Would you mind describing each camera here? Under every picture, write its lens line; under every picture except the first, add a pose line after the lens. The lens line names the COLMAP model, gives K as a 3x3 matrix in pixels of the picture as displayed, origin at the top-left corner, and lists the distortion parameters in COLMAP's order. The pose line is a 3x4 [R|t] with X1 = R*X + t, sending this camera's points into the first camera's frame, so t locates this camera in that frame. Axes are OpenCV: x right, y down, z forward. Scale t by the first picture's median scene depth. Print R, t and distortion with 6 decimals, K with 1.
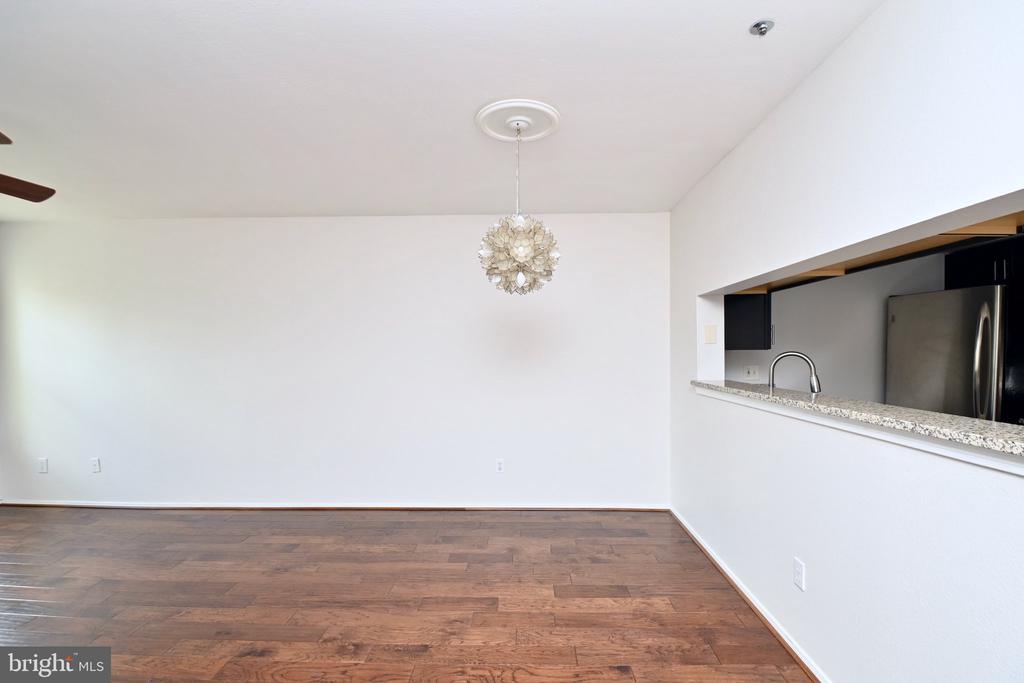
lens RADIAL K [[445.6, 0, 536.0], [0, 445.6, 351.7], [0, 0, 1]] dist [-0.013003, -0.005460]
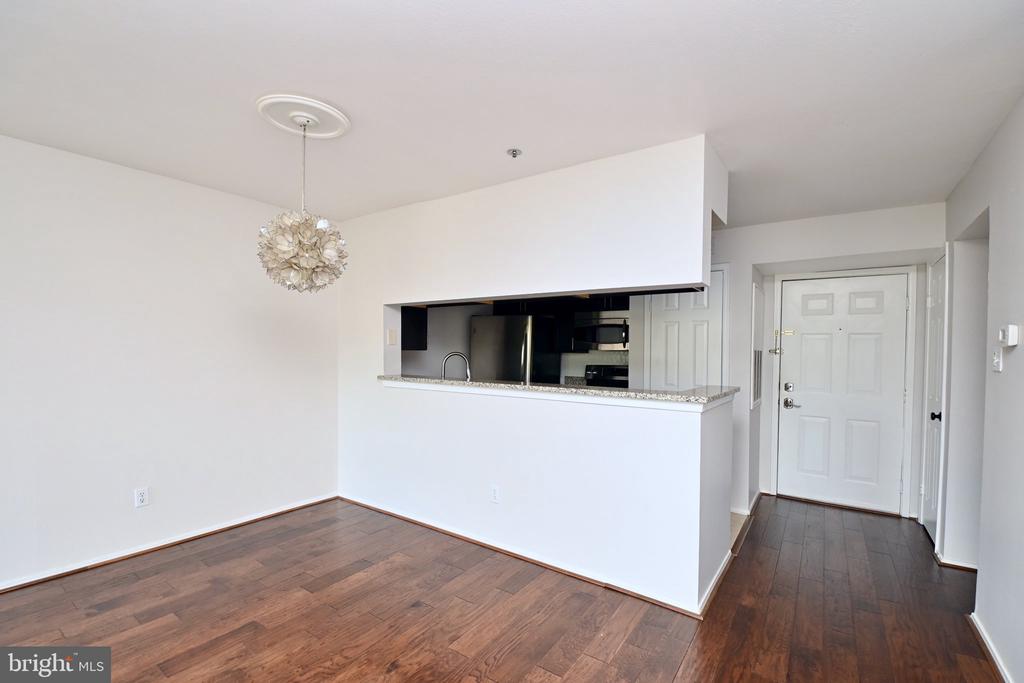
lens RADIAL K [[445.6, 0, 518.0], [0, 445.6, 350.9], [0, 0, 1]] dist [-0.013003, -0.005460]
pose [[0.550194, 0.008798, 0.834991, -0.447777], [-0.008907, 0.999949, -0.004668, 0.000502], [-0.834990, -0.004869, 0.550244, 0.044878]]
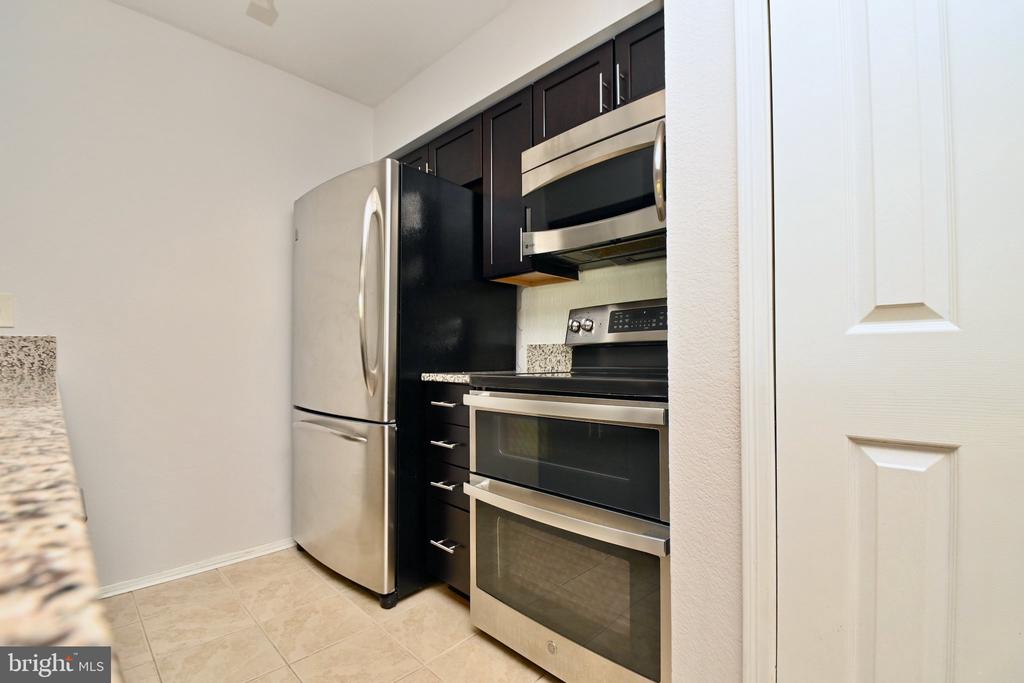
lens RADIAL K [[445.6, 0, 514.1], [0, 445.6, 342.7], [0, 0, 1]] dist [-0.013003, -0.005460]
pose [[0.678424, 0.013058, 0.734554, 0.652202], [0.008599, 0.999632, -0.025713, 0.113806], [-0.734620, 0.023761, 0.678063, 0.405159]]
